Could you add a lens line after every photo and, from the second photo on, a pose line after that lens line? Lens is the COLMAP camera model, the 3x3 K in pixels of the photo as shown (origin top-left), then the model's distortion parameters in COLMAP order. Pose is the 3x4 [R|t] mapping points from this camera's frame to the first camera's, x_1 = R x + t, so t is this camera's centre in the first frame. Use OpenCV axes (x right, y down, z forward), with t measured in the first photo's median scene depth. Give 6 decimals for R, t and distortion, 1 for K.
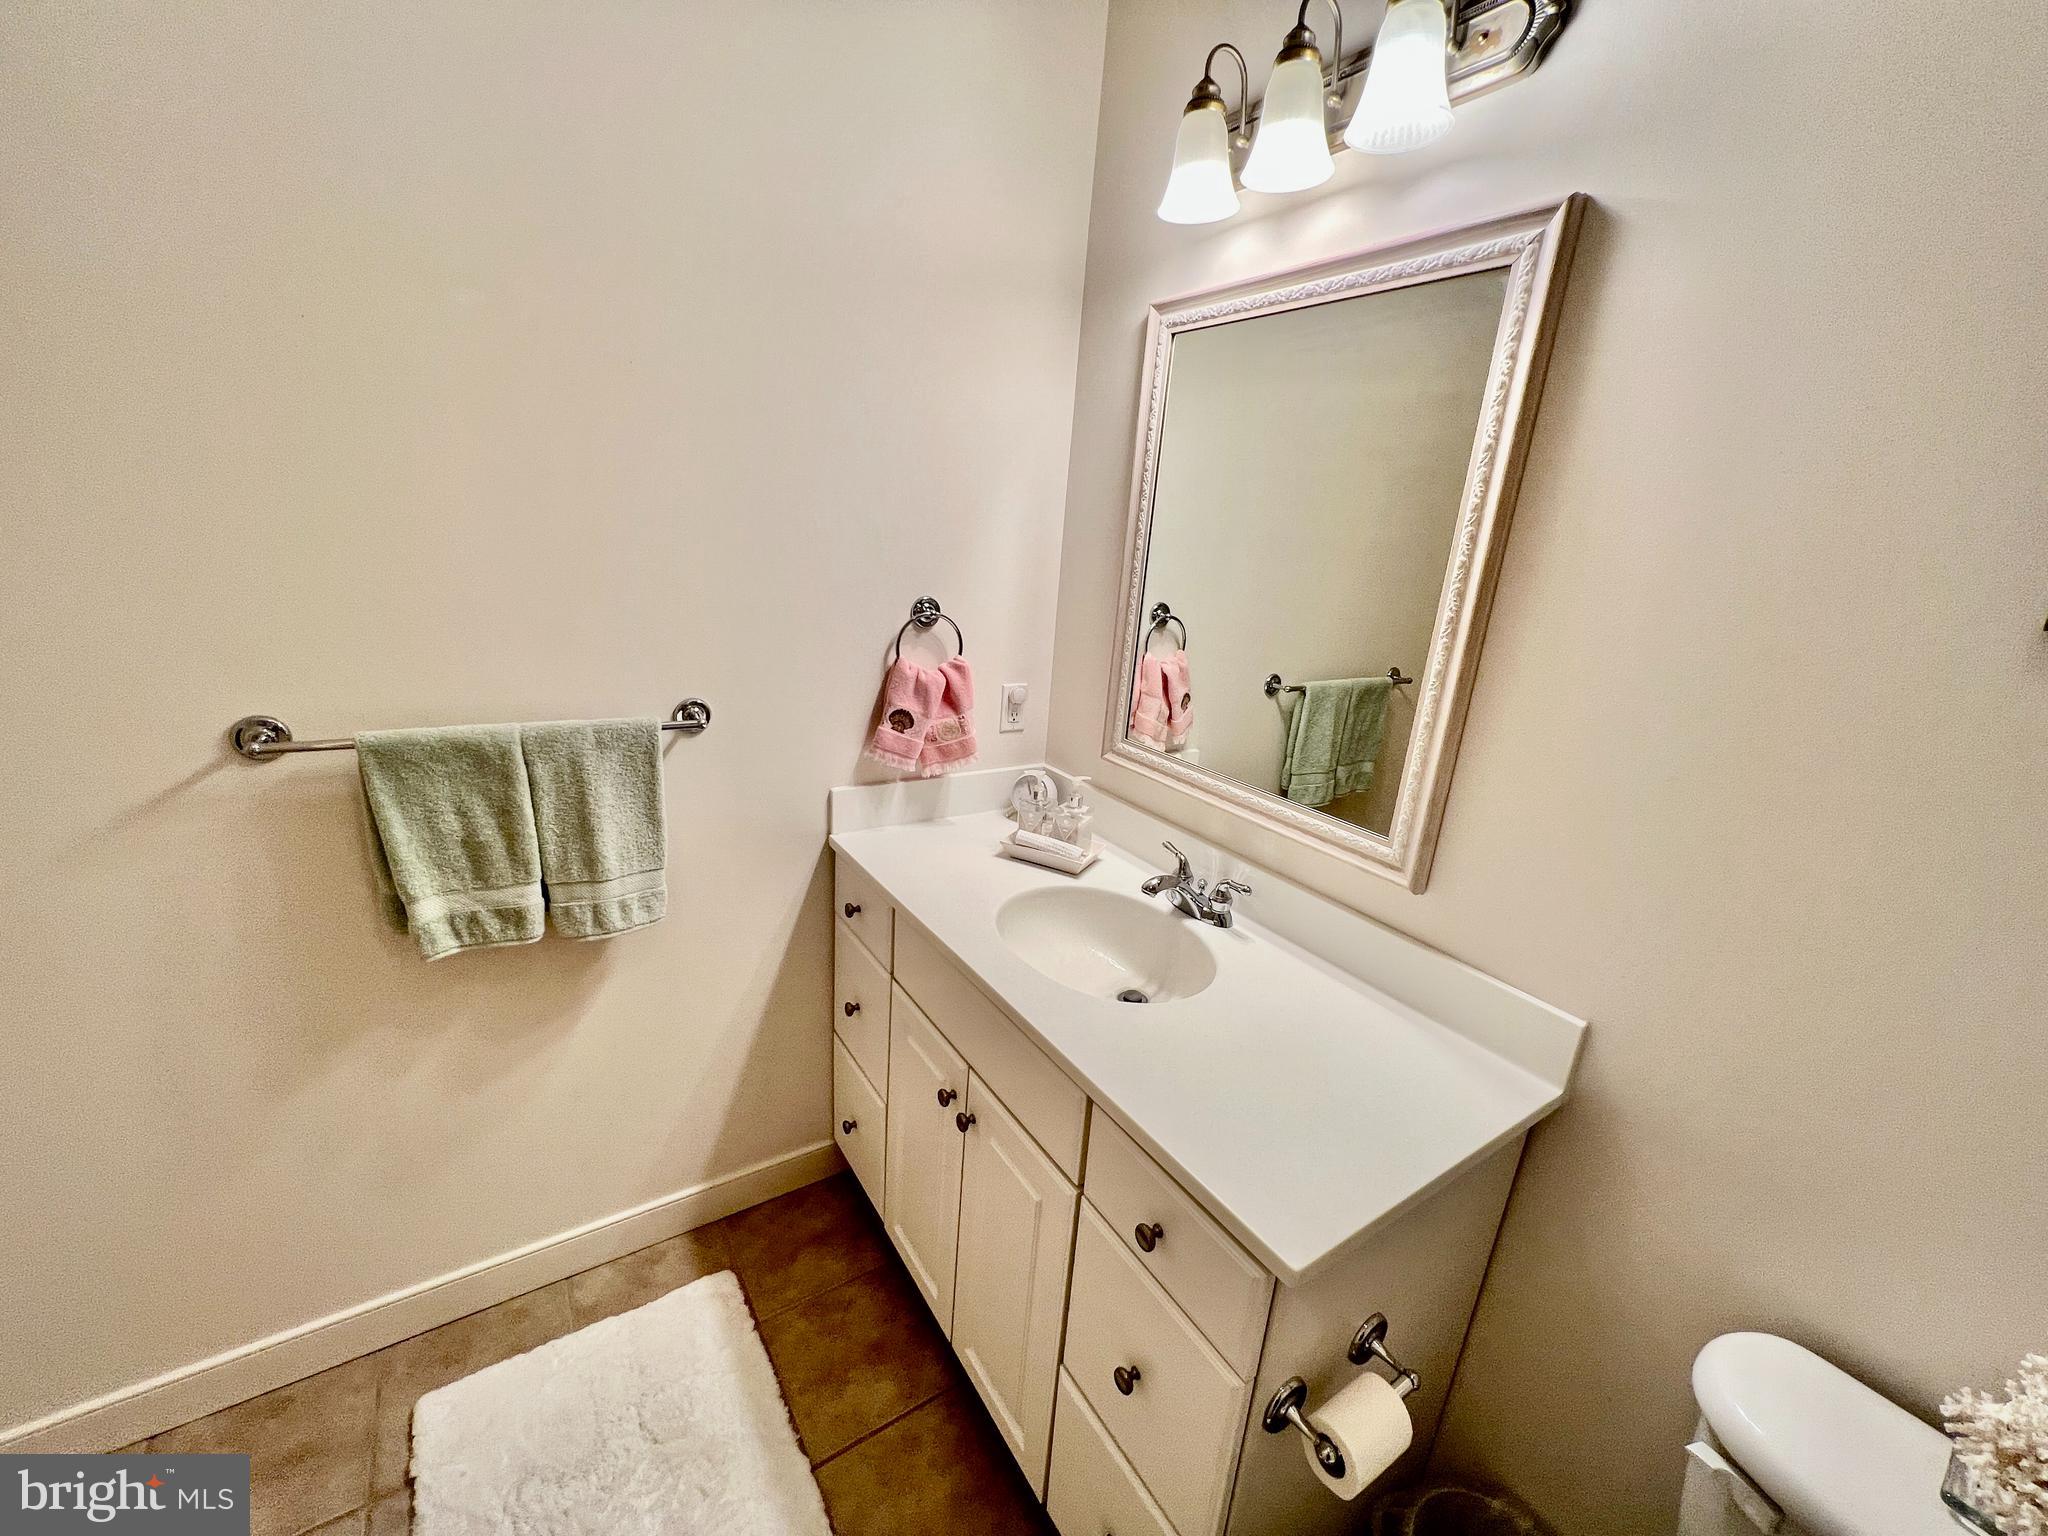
lens RADIAL K [[823.6, 0, 1024.0], [0, 823.6, 768.0], [0, 0, 1]] dist [0.008731, -0.000072]
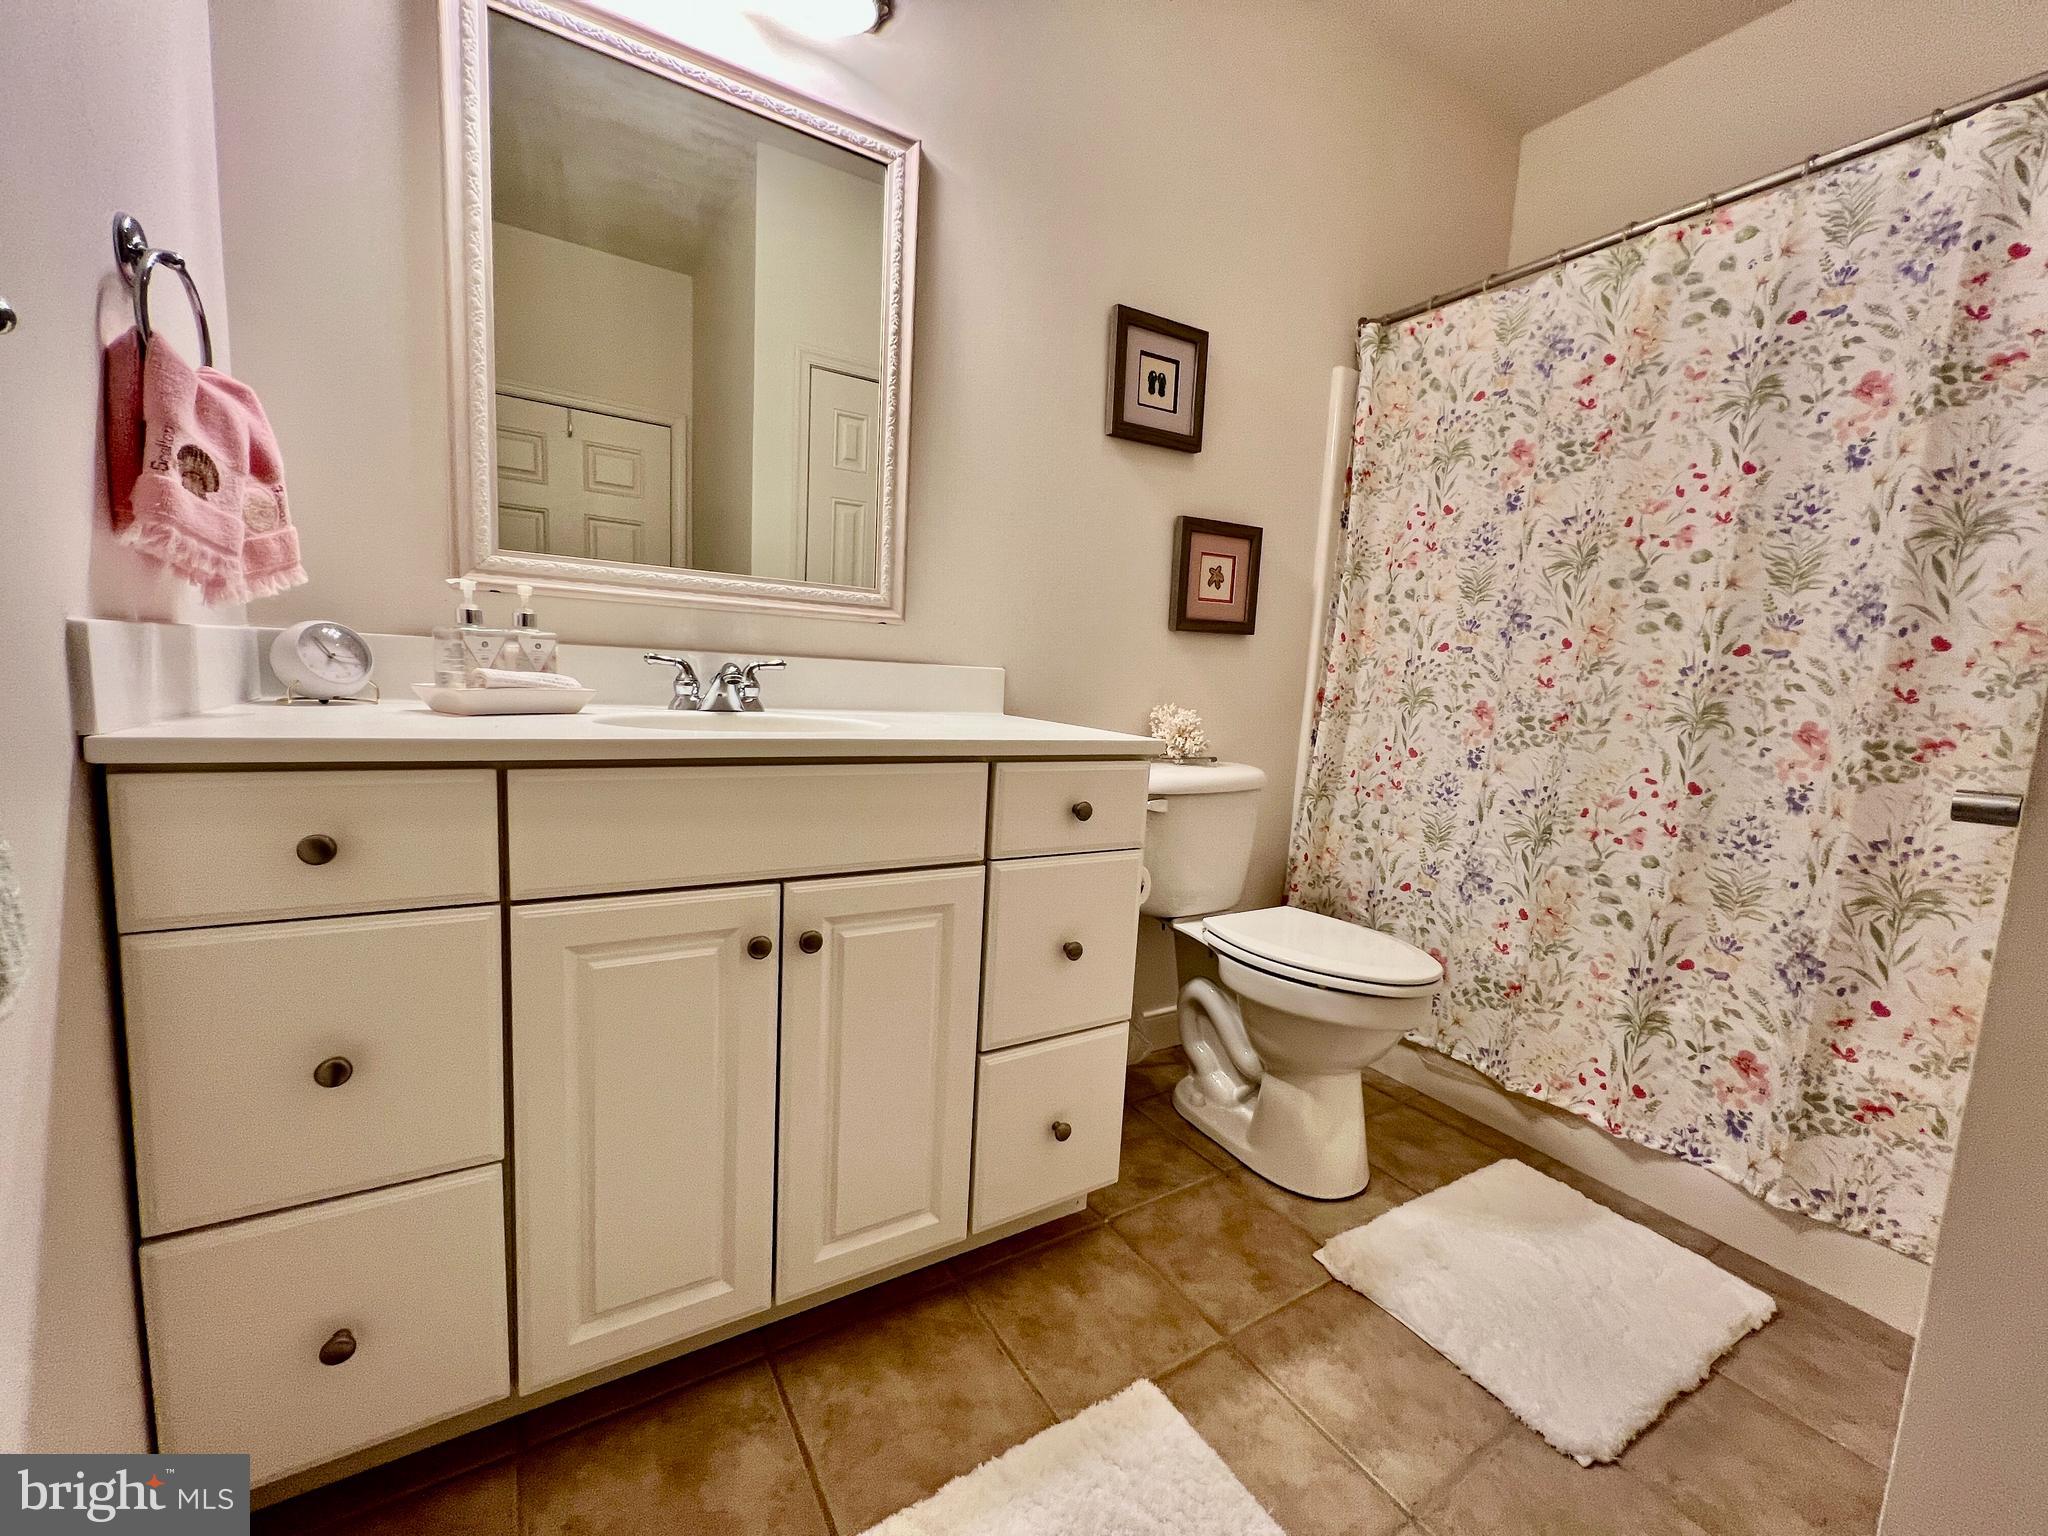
lens RADIAL K [[818.2, 0, 1023.6], [0, 818.2, 769.7], [0, 0, 1]] dist [-0.000754, 0.000659]
pose [[0.031039, -0.190836, 0.981131, -0.840386], [0.234502, 0.955596, 0.178450, 0.179214], [-0.971620, 0.224538, 0.074413, 0.721346]]
